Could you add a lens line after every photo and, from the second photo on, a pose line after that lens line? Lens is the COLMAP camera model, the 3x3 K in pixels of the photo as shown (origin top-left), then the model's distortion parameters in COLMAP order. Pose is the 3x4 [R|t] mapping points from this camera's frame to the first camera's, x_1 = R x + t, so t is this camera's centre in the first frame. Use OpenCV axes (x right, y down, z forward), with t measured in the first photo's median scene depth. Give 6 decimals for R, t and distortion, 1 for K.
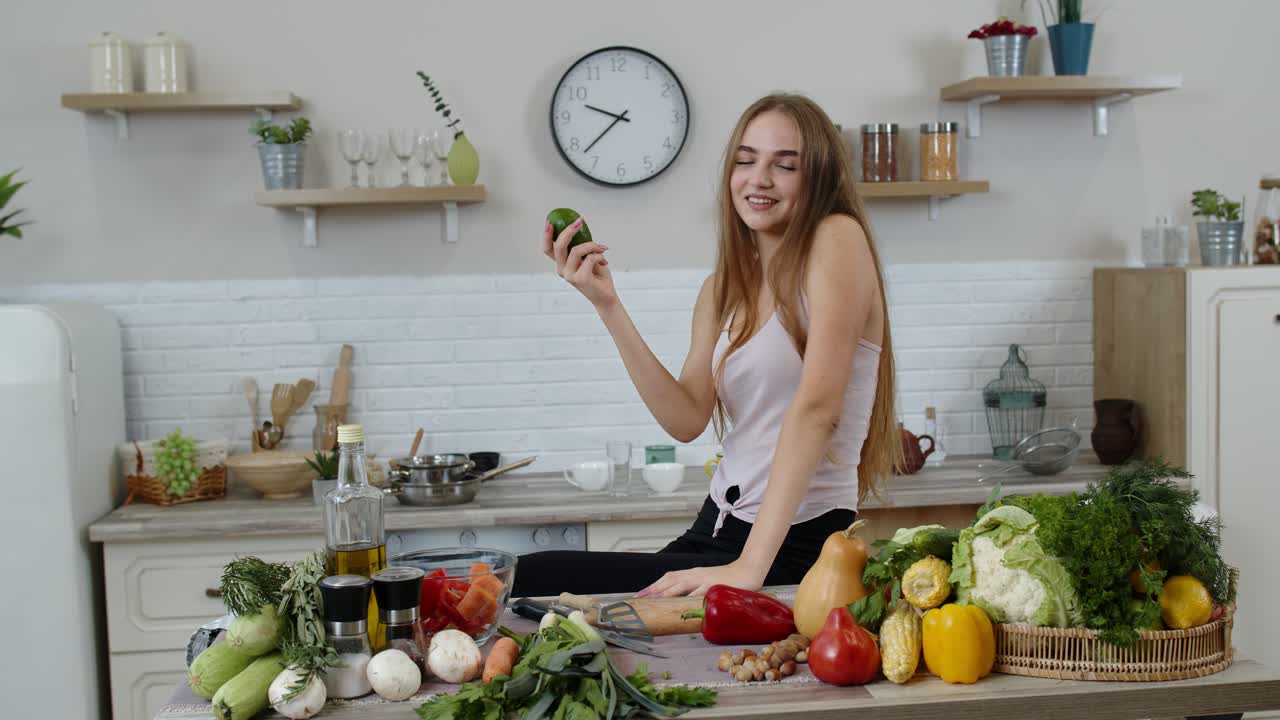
lens RADIAL K [[1374.7, 0, 640.0], [0, 1374.7, 360.0], [0, 0, 1]] dist [-0.034639, 0.012342]
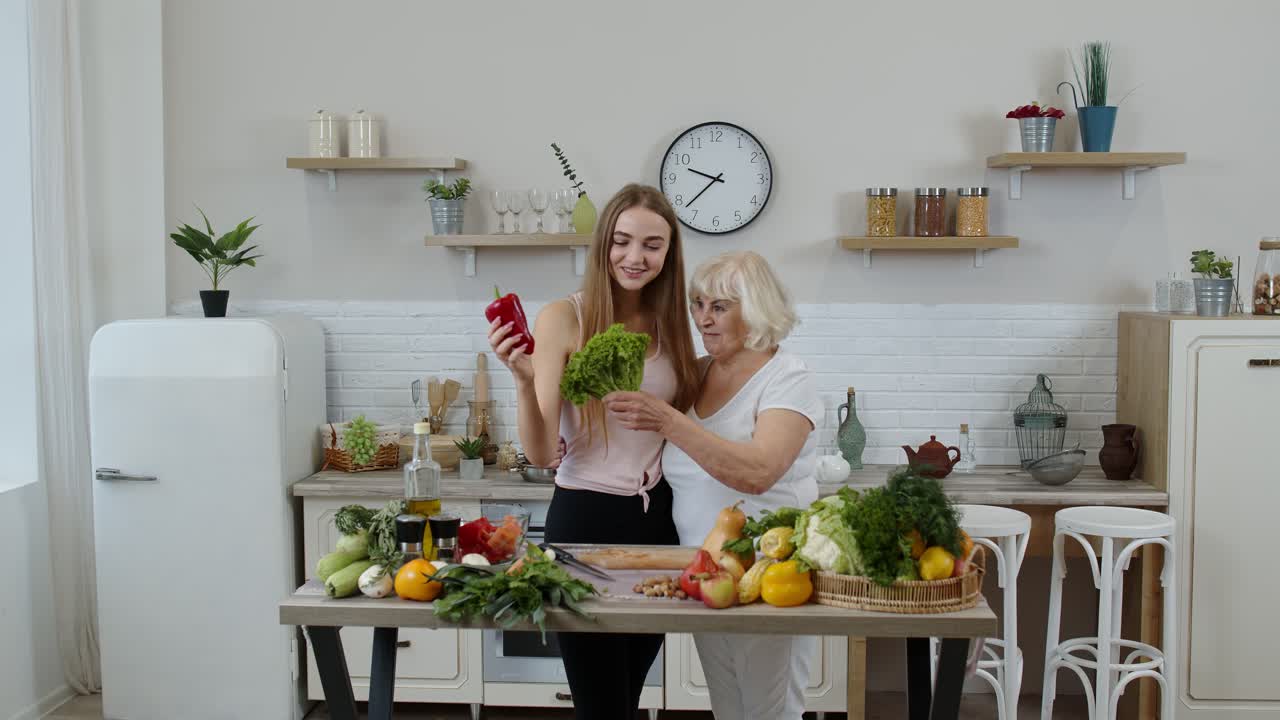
lens RADIAL K [[1363.1, 0, 640.0], [0, 1363.1, 360.0], [0, 0, 1]] dist [-0.036142, 0.020474]
pose [[0.985567, 0.038095, -0.164945, 0.135521], [-0.037361, 0.999273, 0.007549, -0.021556], [0.165113, -0.001278, 0.986274, -0.238536]]
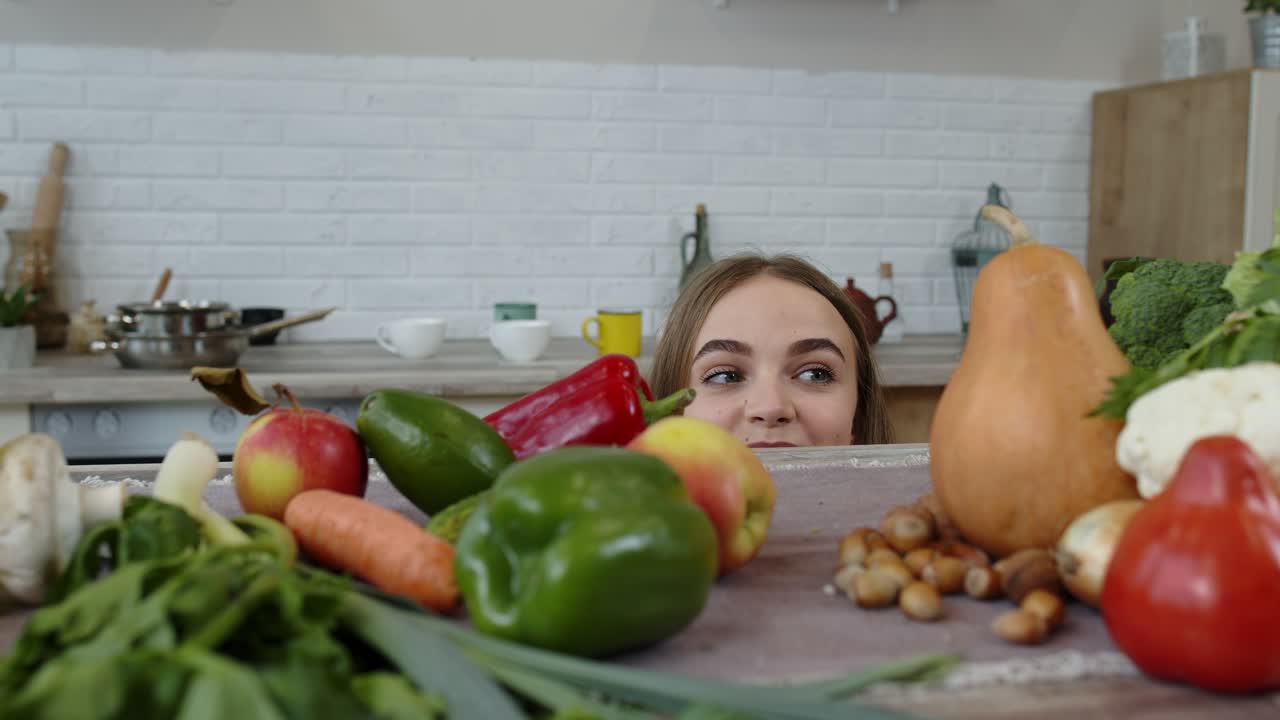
lens RADIAL K [[1363.1, 0, 640.0], [0, 1363.1, 360.0], [0, 0, 1]] dist [-0.036142, 0.020474]
pose [[0.992540, 0.023254, 0.119679, -0.005321], [-0.027627, 0.999005, 0.035011, 0.069424], [-0.118746, -0.038056, 0.992195, 0.313349]]
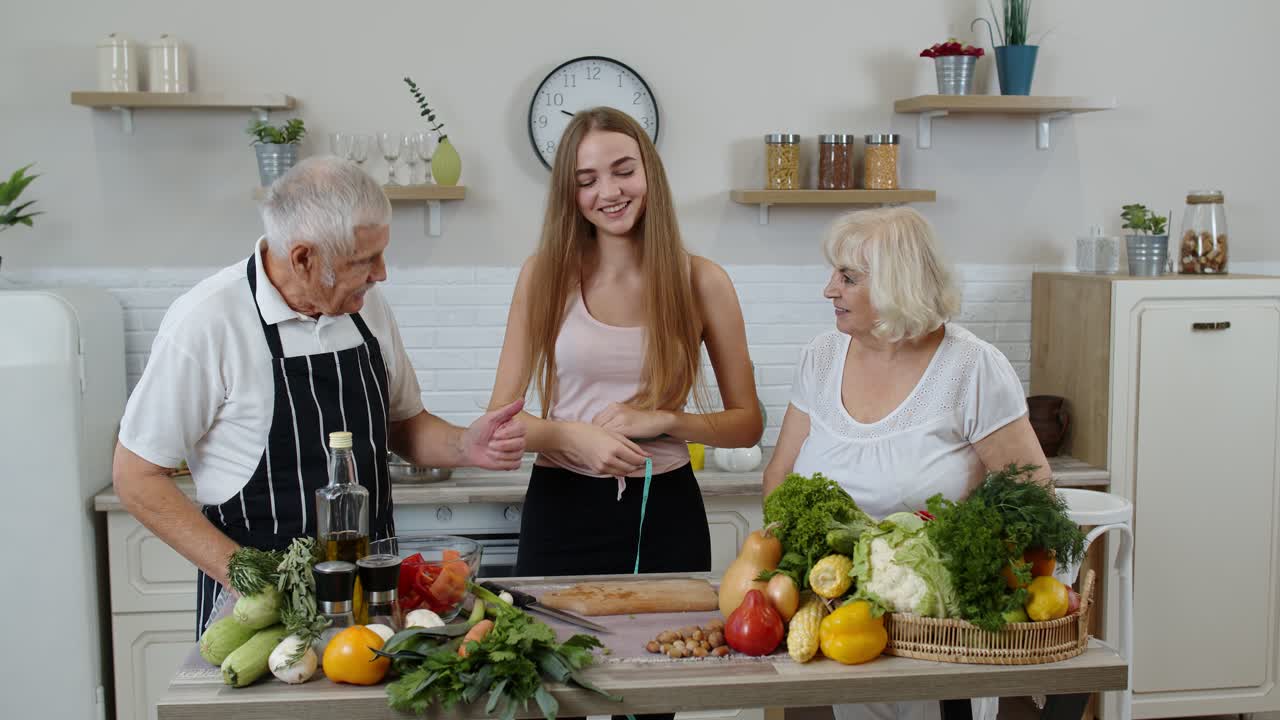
lens RADIAL K [[1363.1, 0, 640.0], [0, 1363.1, 360.0], [0, 0, 1]] dist [-0.036142, 0.020474]
pose [[0.999676, 0.021511, 0.013576, 0.011755], [-0.021872, 0.999394, 0.027062, -0.022911], [-0.012985, -0.027351, 0.999542, -0.070656]]
